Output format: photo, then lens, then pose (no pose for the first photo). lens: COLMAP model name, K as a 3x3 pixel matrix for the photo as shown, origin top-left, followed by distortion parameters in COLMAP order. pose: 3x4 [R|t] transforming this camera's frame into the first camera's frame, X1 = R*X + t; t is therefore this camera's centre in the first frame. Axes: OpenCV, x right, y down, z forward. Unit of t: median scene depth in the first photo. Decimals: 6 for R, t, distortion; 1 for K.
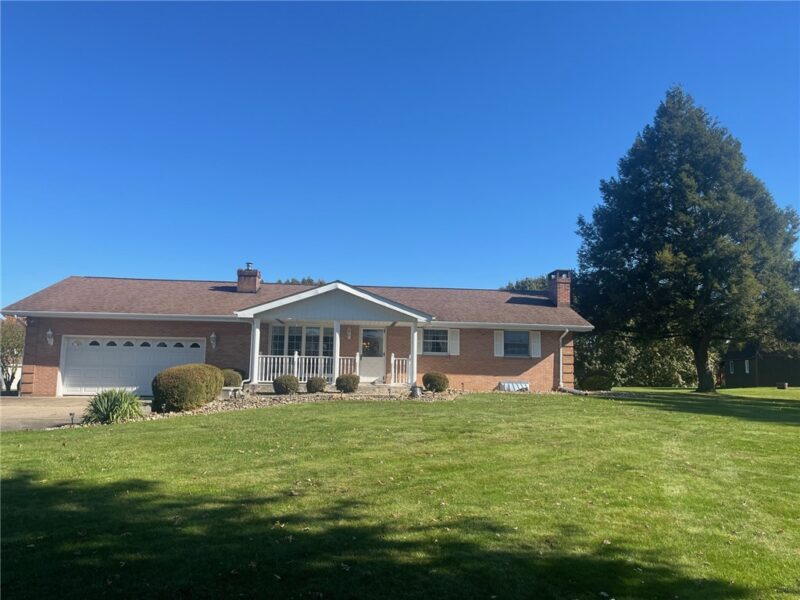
lens RADIAL K [[605.3, 0, 400.0], [0, 605.3, 300.0], [0, 0, 1]] dist [0.095181, -0.131741]
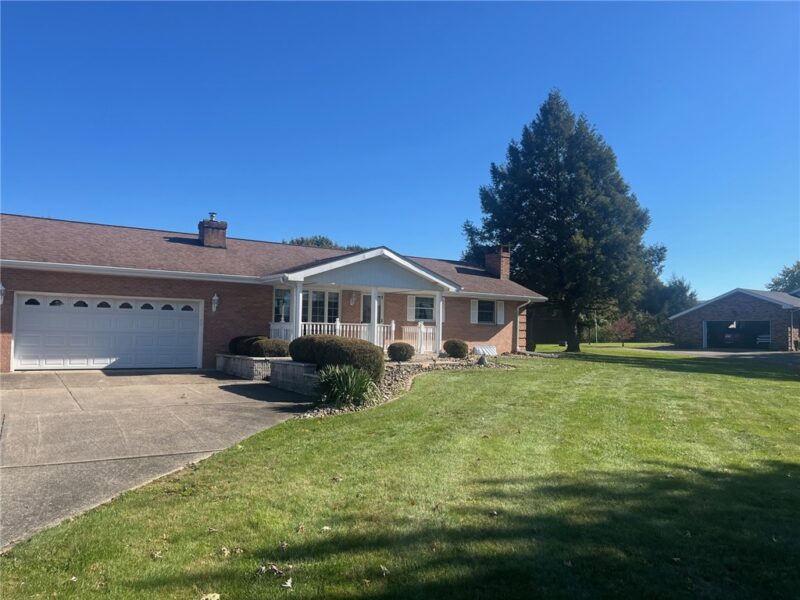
lens RADIAL K [[605.3, 0, 400.0], [0, 605.3, 300.0], [0, 0, 1]] dist [0.095181, -0.131741]
pose [[0.888114, 0.025141, 0.458935, -0.452855], [-0.058506, 0.996564, 0.058625, -0.004419], [-0.455884, -0.078916, 0.886534, 0.105777]]
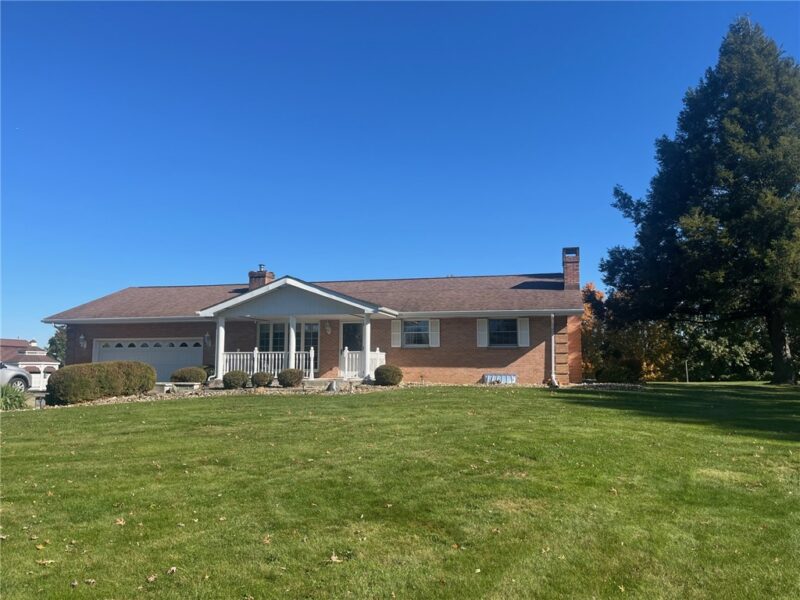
lens RADIAL K [[605.3, 0, 400.0], [0, 605.3, 300.0], [0, 0, 1]] dist [0.095181, -0.131741]
pose [[0.949462, -0.052173, -0.309517, 0.334442], [0.053400, 0.998563, -0.004514, 0.019330], [0.309308, -0.012243, 0.950883, 0.084949]]
